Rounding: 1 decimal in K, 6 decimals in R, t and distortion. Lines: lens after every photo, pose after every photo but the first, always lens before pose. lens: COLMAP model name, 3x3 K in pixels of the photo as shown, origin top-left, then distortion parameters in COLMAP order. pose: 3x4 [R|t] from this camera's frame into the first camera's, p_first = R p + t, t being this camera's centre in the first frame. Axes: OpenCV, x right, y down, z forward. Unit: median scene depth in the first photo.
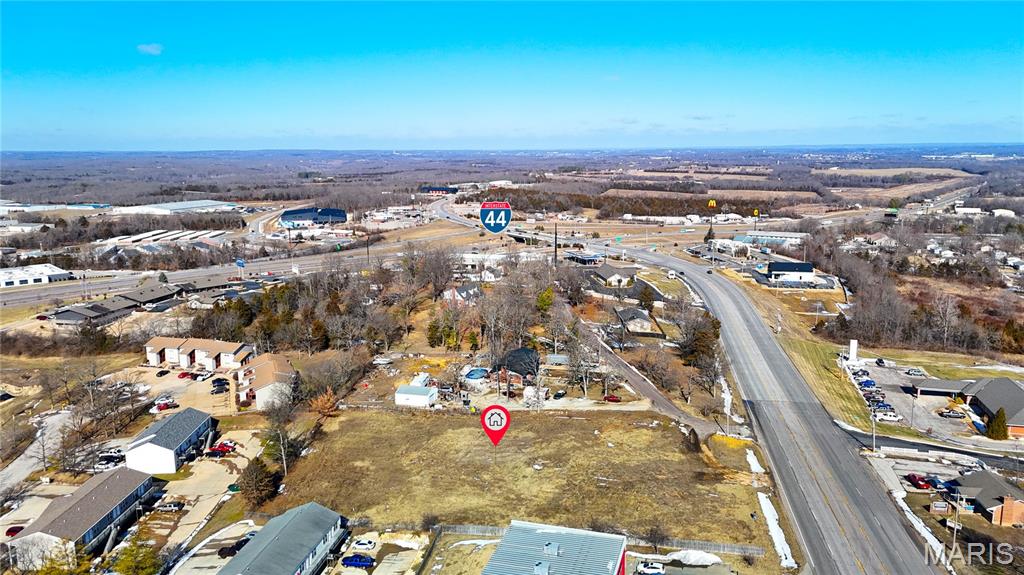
lens RADIAL K [[750.0, 0, 514.9], [0, 750.0, 285.1], [0, 0, 1]] dist [0.087142, -0.078285]
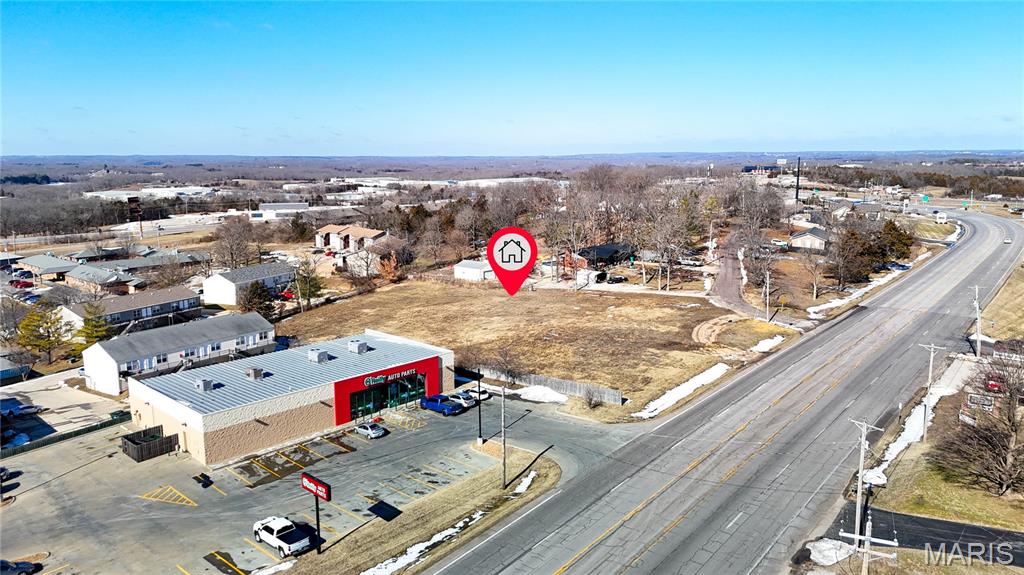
lens RADIAL K [[750.0, 0, 514.9], [0, 750.0, 285.1], [0, 0, 1]] dist [0.087142, -0.078285]
pose [[0.886341, 0.080979, -0.455896, 0.329048], [-0.085437, 0.996284, 0.010863, 0.146058], [0.455082, 0.029322, 0.889967, 0.190575]]
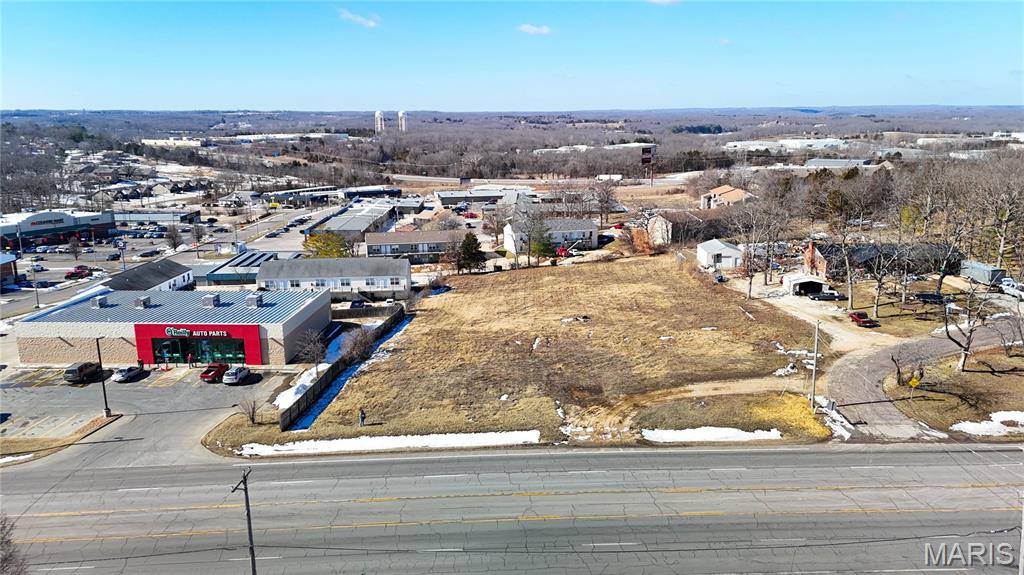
lens RADIAL K [[750.0, 0, 514.9], [0, 750.0, 285.1], [0, 0, 1]] dist [0.087142, -0.078285]
pose [[0.239370, 0.227922, -0.943797, 0.522364], [-0.177752, 0.965915, 0.188181, 0.068395], [0.954519, 0.122717, 0.271725, 0.593954]]
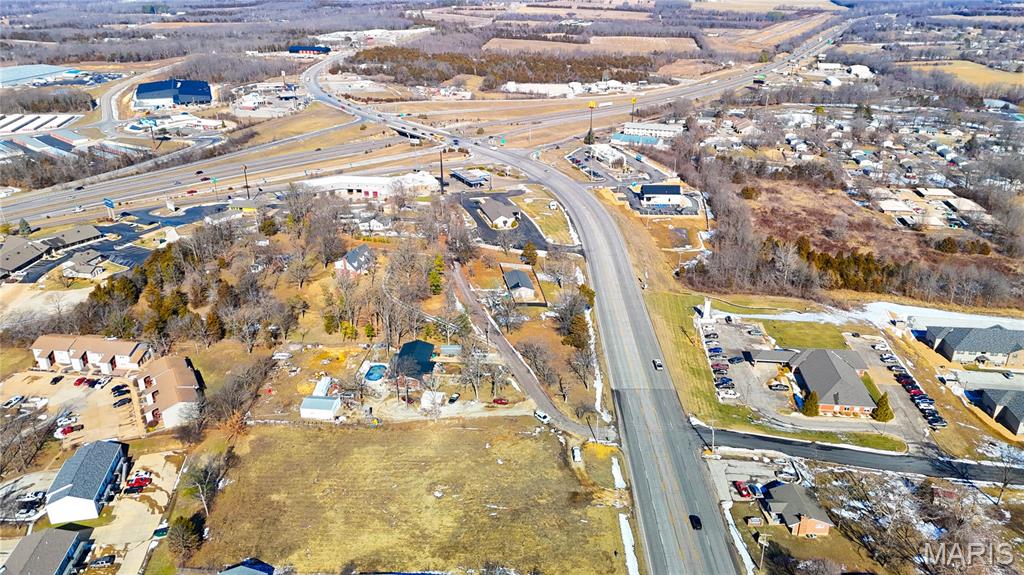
lens RADIAL K [[750.0, 0, 514.9], [0, 750.0, 285.1], [0, 0, 1]] dist [0.087142, -0.078285]
pose [[0.988267, -0.056237, 0.142005, 0.000462], [0.022088, 0.972597, 0.231447, -0.261738], [-0.151129, -0.225595, 0.962428, -0.046474]]
